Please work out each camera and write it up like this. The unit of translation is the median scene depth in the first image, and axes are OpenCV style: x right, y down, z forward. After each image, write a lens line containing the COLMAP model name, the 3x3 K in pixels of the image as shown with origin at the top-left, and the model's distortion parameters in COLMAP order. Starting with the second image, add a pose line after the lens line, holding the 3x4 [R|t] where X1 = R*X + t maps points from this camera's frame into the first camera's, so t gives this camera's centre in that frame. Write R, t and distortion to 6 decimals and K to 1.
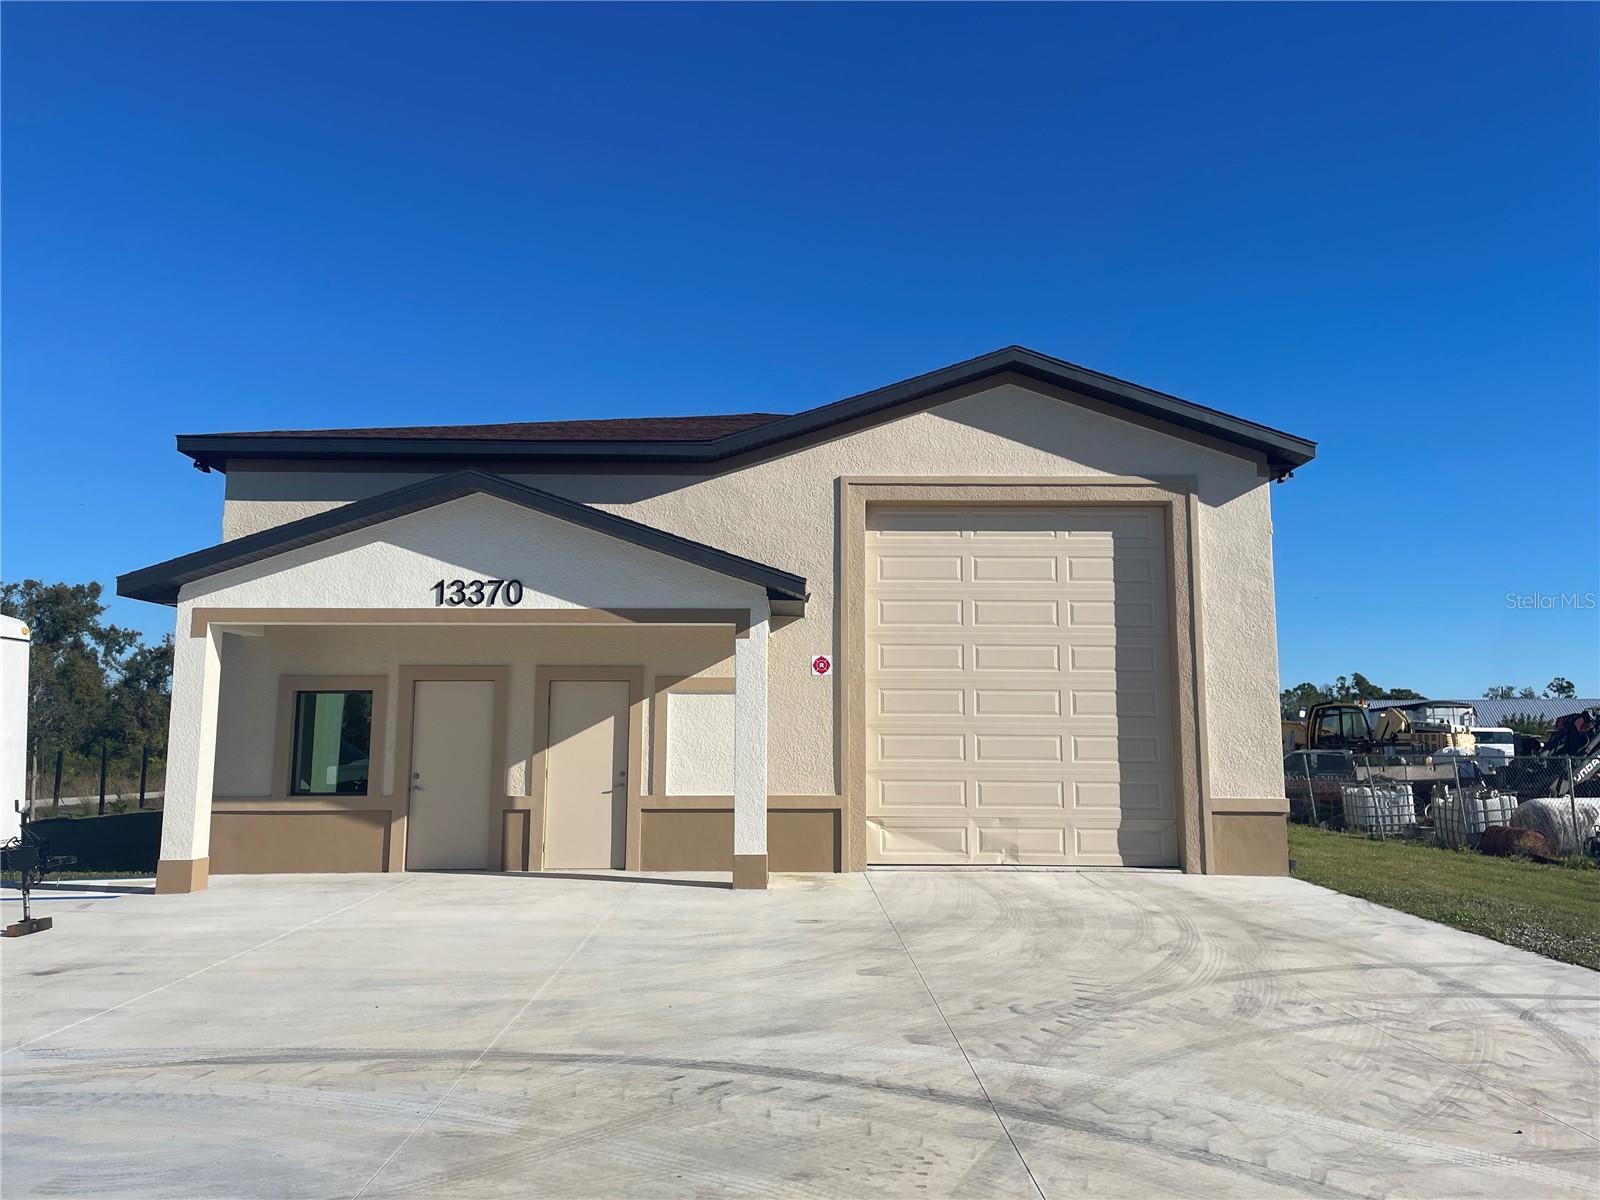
lens RADIAL K [[1168.3, 0, 800.0], [0, 1168.3, 600.0], [0, 0, 1]] dist [0.102735, -0.113037]
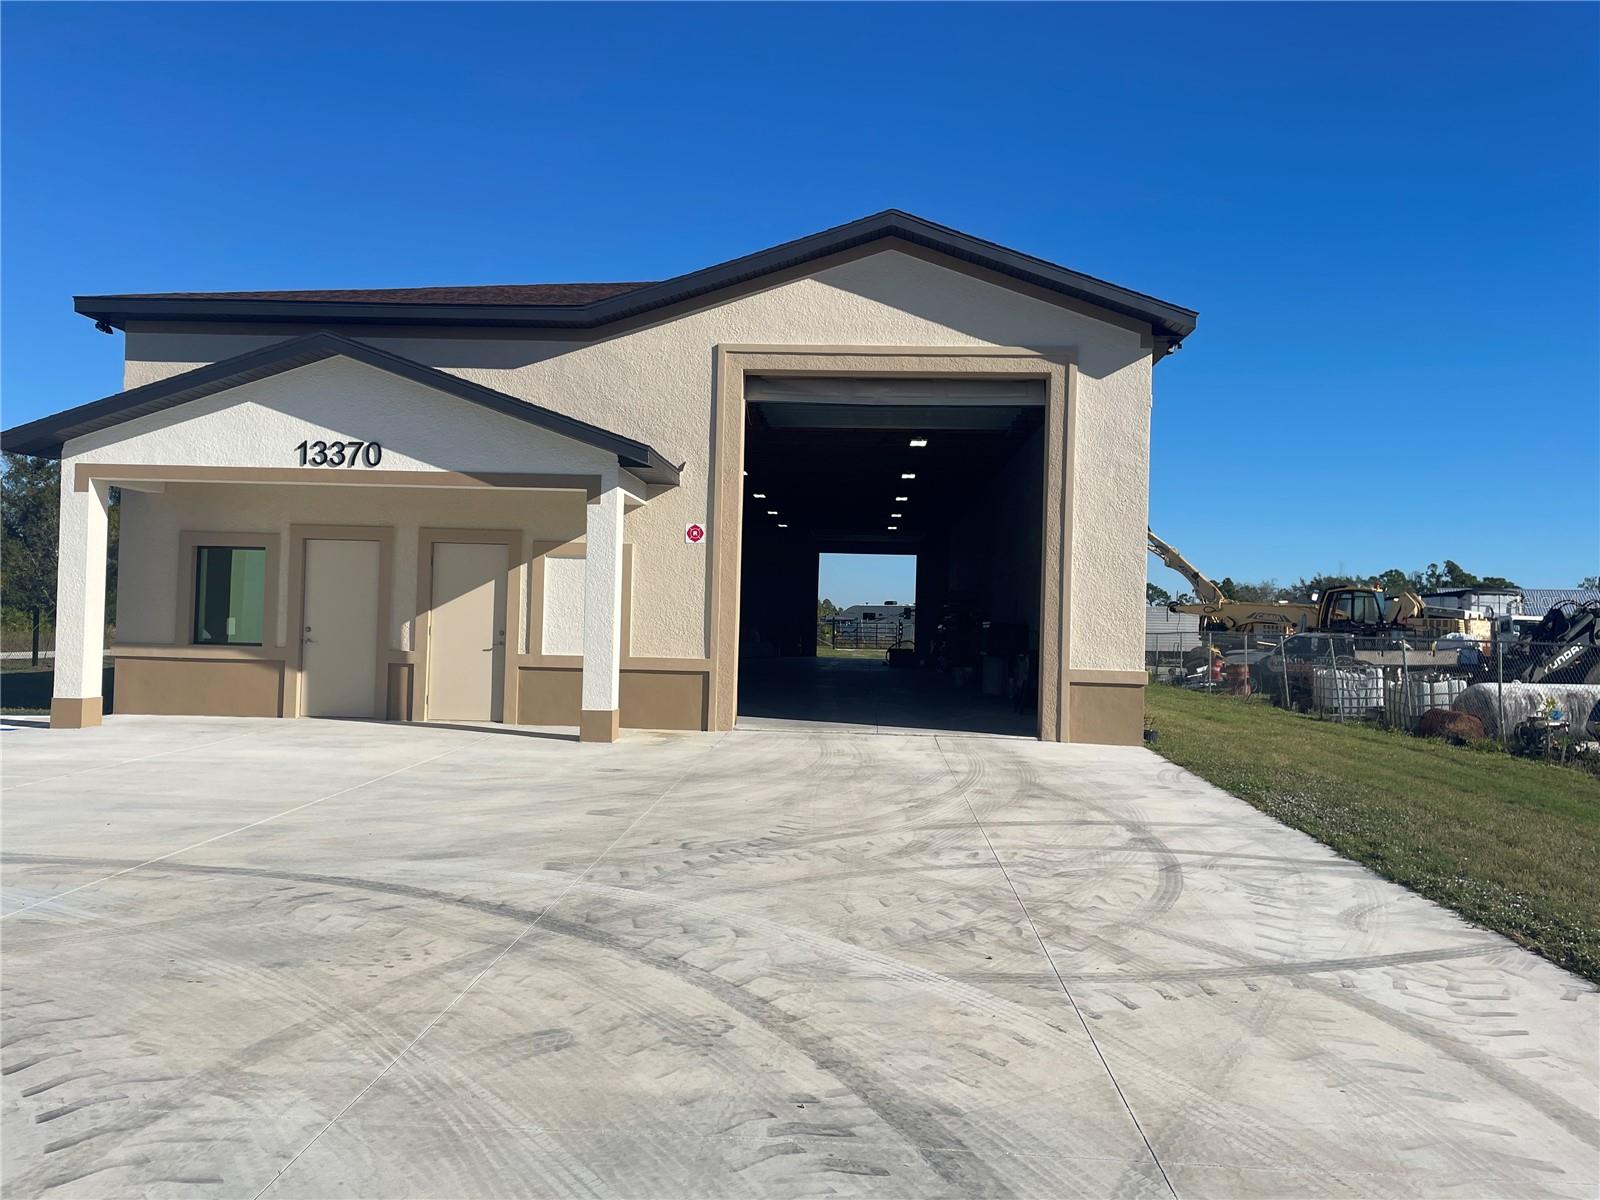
lens RADIAL K [[1168.3, 0, 800.0], [0, 1168.3, 600.0], [0, 0, 1]] dist [0.102735, -0.113037]
pose [[0.997363, 0.022627, -0.068953, 0.183243], [-0.015326, 0.994394, 0.104623, 0.005718], [0.070934, -0.103291, 0.992119, -0.014041]]
